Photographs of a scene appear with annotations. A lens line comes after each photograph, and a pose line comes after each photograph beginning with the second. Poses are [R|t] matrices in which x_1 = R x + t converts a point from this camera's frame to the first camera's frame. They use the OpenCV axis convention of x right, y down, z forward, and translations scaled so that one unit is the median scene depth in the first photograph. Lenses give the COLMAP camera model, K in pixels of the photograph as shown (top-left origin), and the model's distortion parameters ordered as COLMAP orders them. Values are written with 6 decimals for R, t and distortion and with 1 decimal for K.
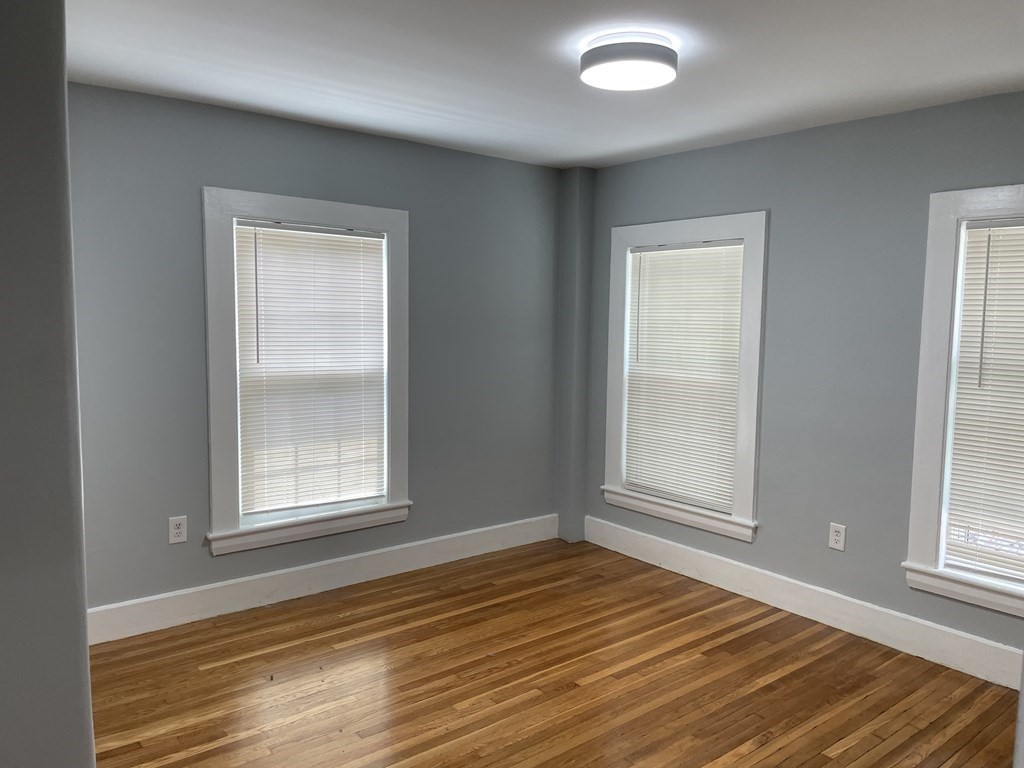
lens RADIAL K [[782.5, 0, 502.6], [0, 782.5, 385.5], [0, 0, 1]] dist [0.030462, -0.010182]
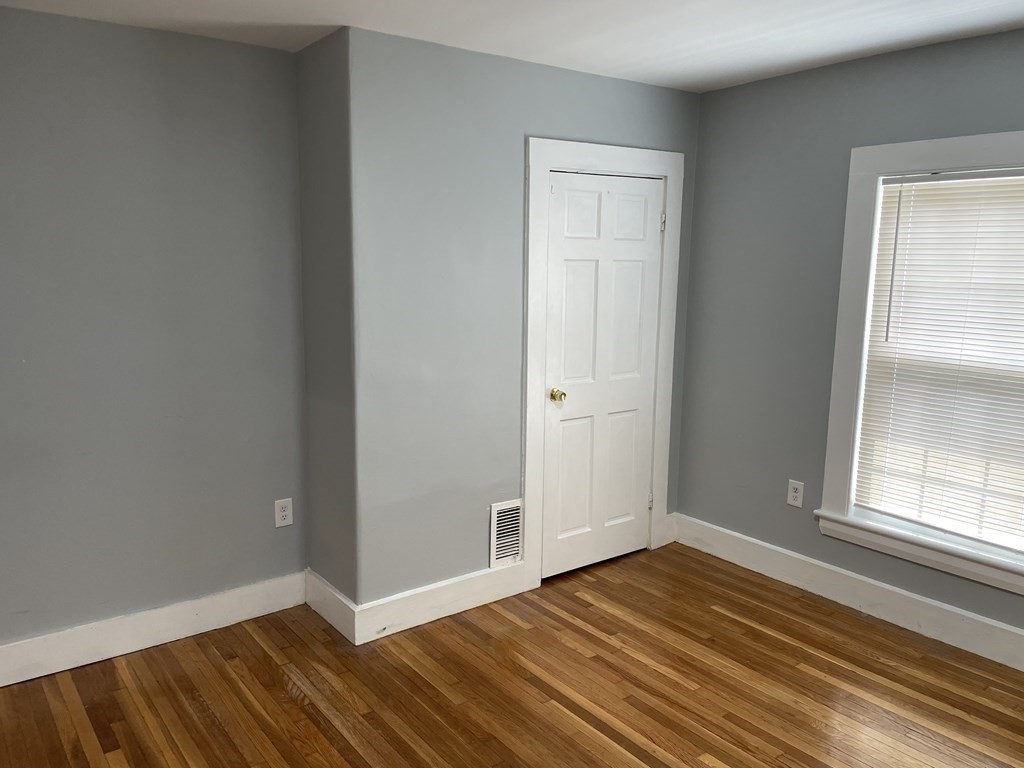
lens RADIAL K [[782.5, 0, 503.5], [0, 782.5, 381.1], [0, 0, 1]] dist [0.030462, -0.010182]
pose [[-0.028253, 0.140861, -0.989626, 0.570846], [-0.097905, 0.984871, 0.142980, -0.068662], [0.994795, 0.100929, -0.014035, 0.591584]]
